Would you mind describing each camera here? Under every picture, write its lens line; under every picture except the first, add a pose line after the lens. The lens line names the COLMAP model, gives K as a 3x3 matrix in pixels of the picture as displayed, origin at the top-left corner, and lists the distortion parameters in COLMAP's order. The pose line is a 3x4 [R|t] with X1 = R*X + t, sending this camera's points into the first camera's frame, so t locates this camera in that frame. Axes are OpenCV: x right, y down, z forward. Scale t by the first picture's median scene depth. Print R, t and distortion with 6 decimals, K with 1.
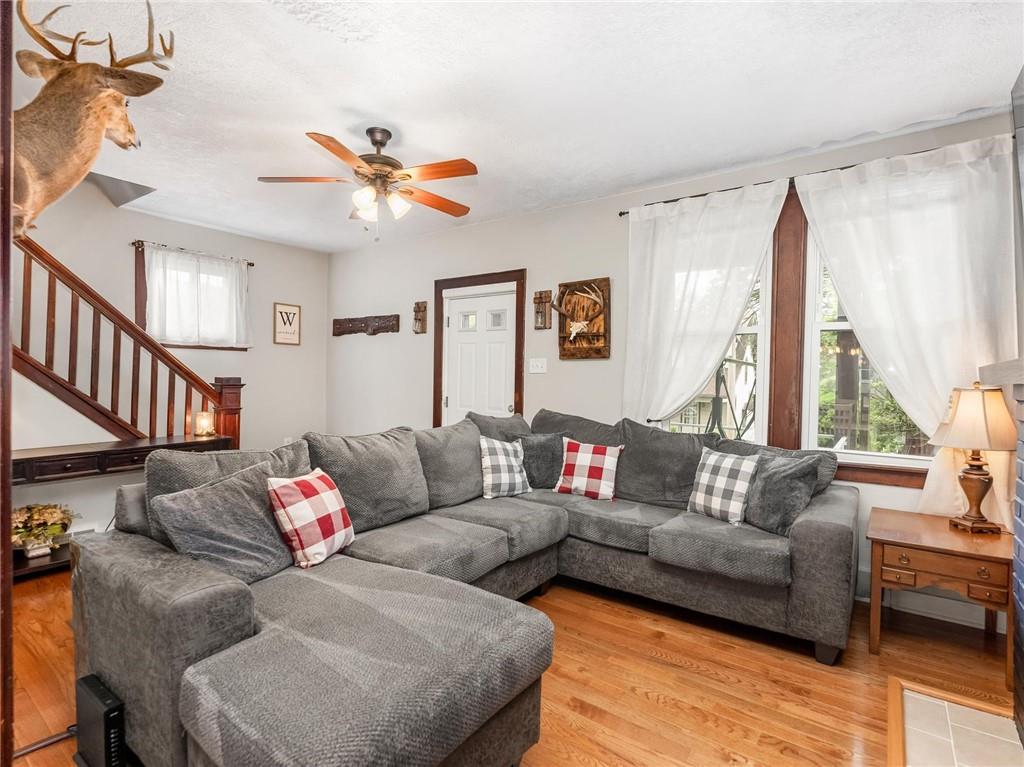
lens RADIAL K [[513.8, 0, 512.0], [0, 513.8, 383.5], [0, 0, 1]] dist [-0.005590, -0.000825]
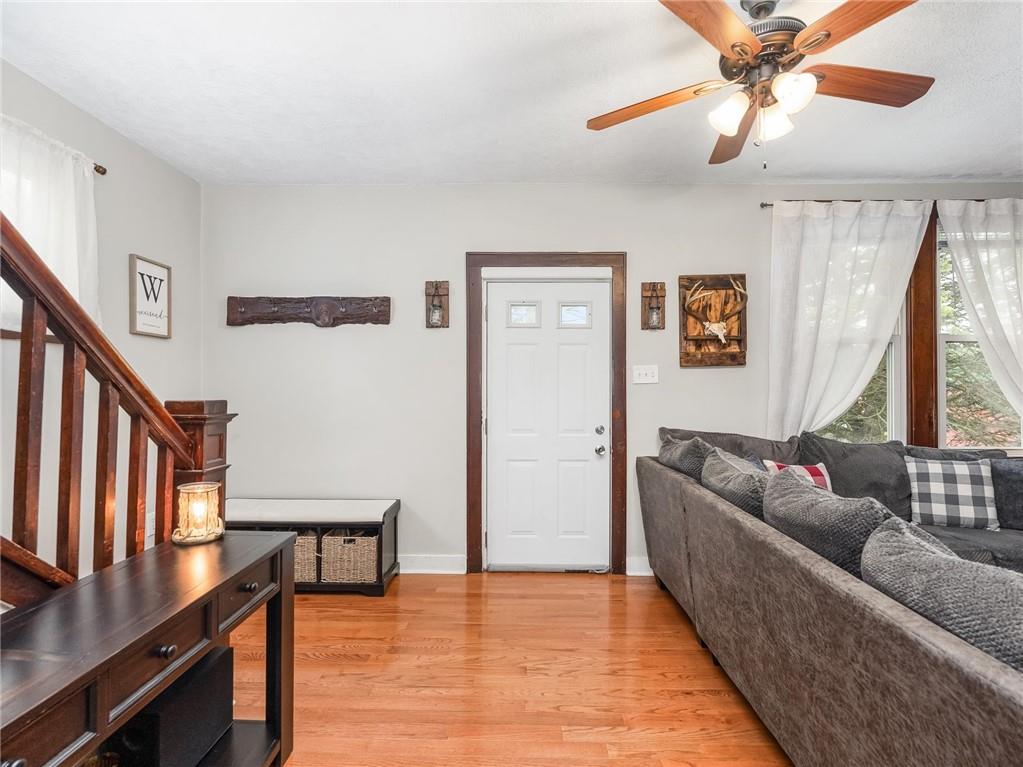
lens RADIAL K [[513.3, 0, 511.5], [0, 513.3, 383.5], [0, 0, 1]] dist [-0.005590, -0.000825]
pose [[0.813164, -0.011773, 0.581916, -0.569621], [0.023924, 0.999627, -0.013207, -0.013994], [-0.581543, 0.024661, 0.813142, 0.451680]]
